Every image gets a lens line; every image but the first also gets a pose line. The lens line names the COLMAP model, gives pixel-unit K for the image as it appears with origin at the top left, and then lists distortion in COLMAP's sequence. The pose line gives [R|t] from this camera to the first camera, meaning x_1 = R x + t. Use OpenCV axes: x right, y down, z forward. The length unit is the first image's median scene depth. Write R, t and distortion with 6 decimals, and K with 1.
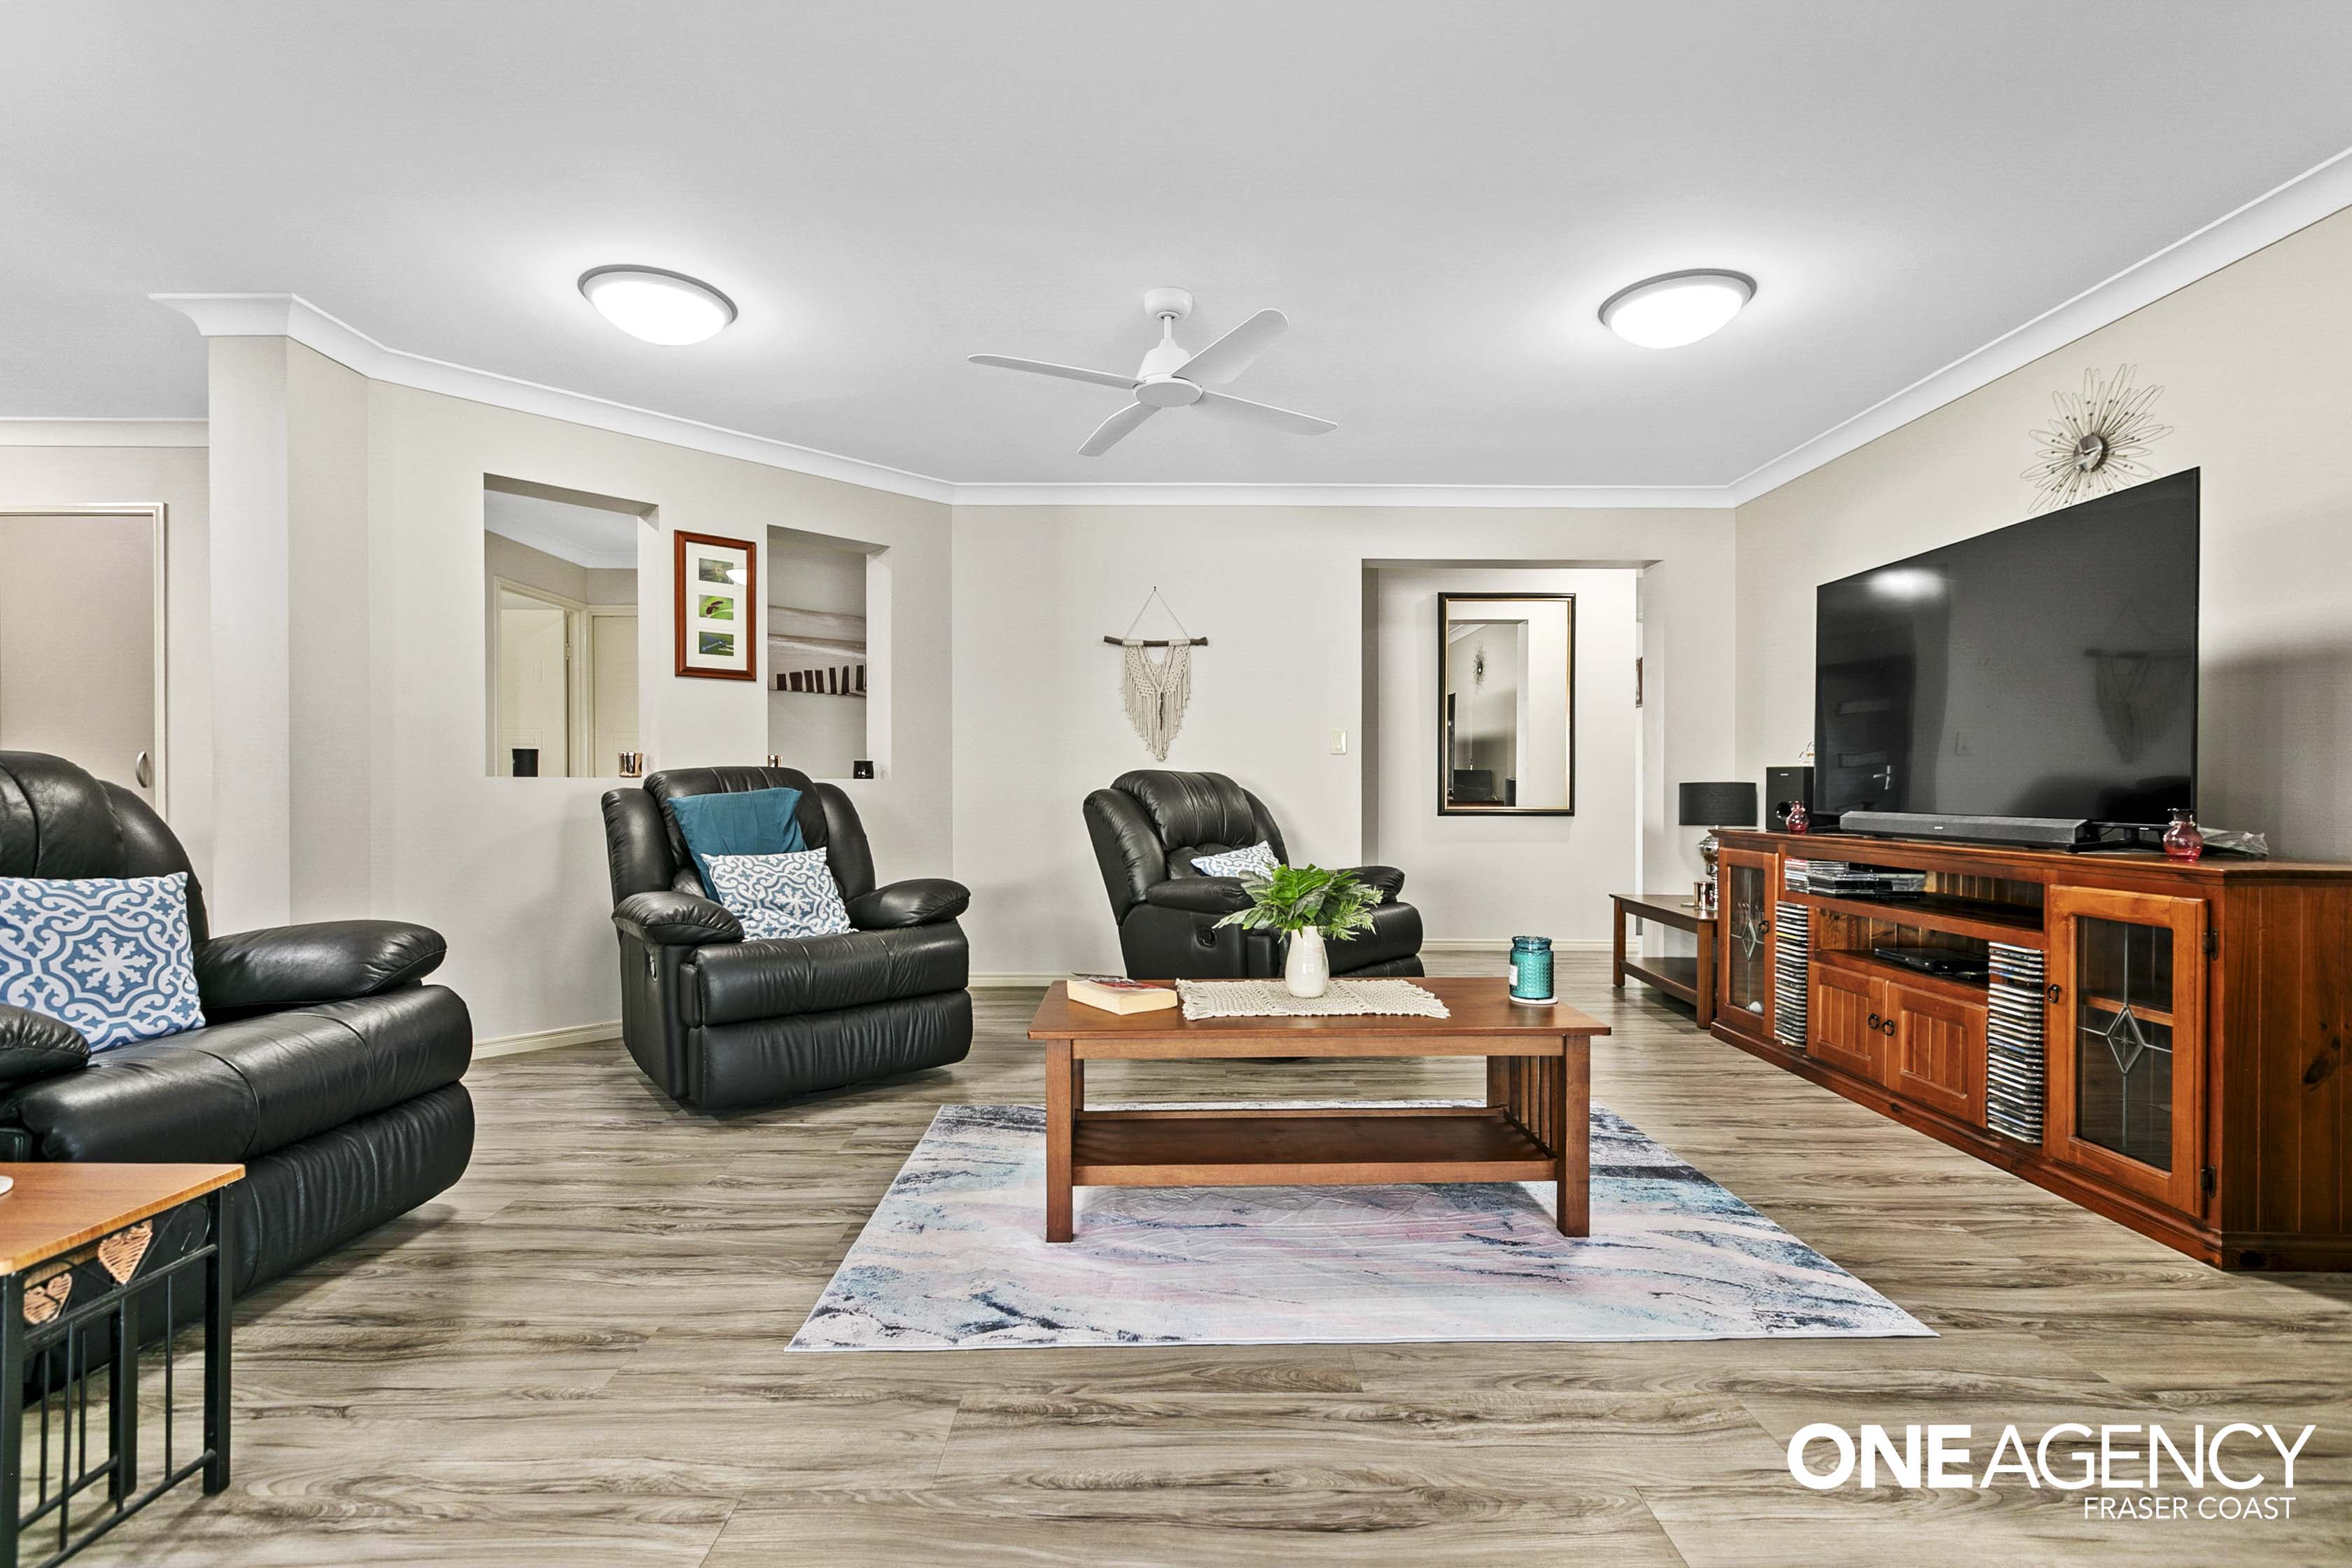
lens RADIAL K [[1068.1, 0, 1170.8], [0, 1068.1, 795.1], [0, 0, 1]] dist [0.001210, 0.000650]
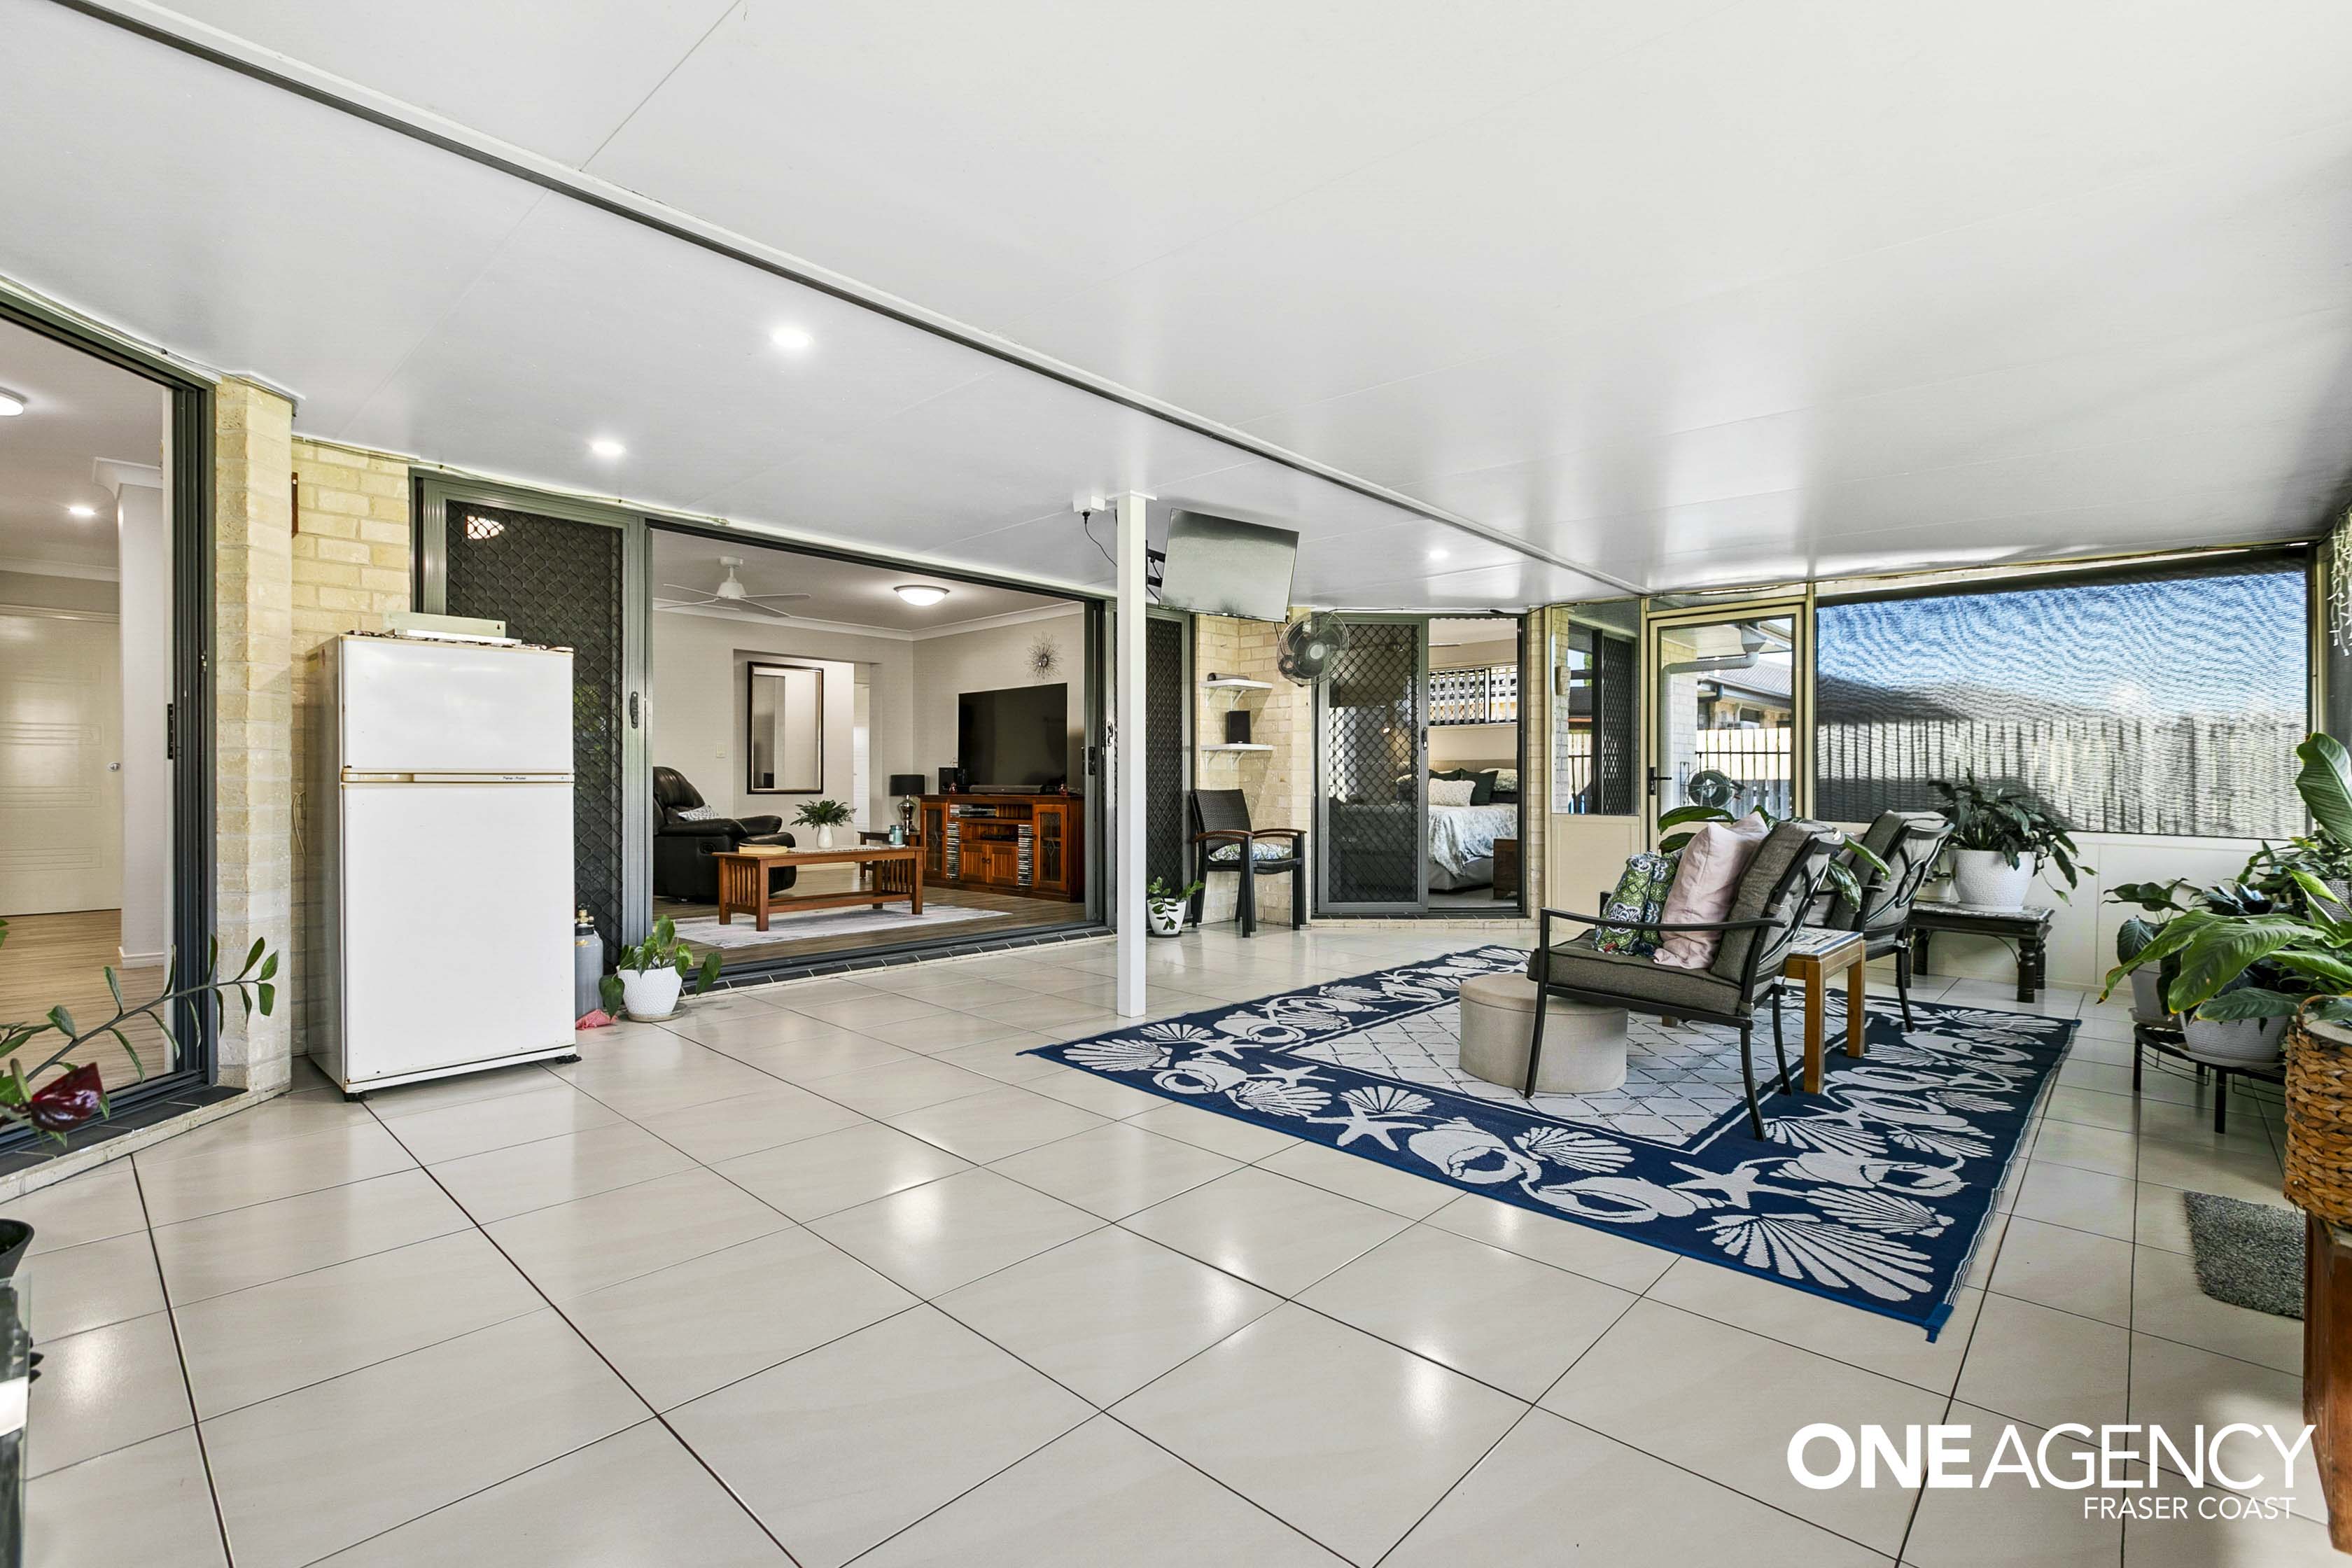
lens RADIAL K [[1068.1, 0, 1176.9], [0, 1068.1, 791.6], [0, 0, 1]] dist [0.001210, 0.000650]
pose [[0.675014, 0.000980, 0.737804, -0.947158], [0.001856, 0.999994, -0.003026, 0.039559], [-0.737803, 0.003412, 0.675008, -1.119209]]
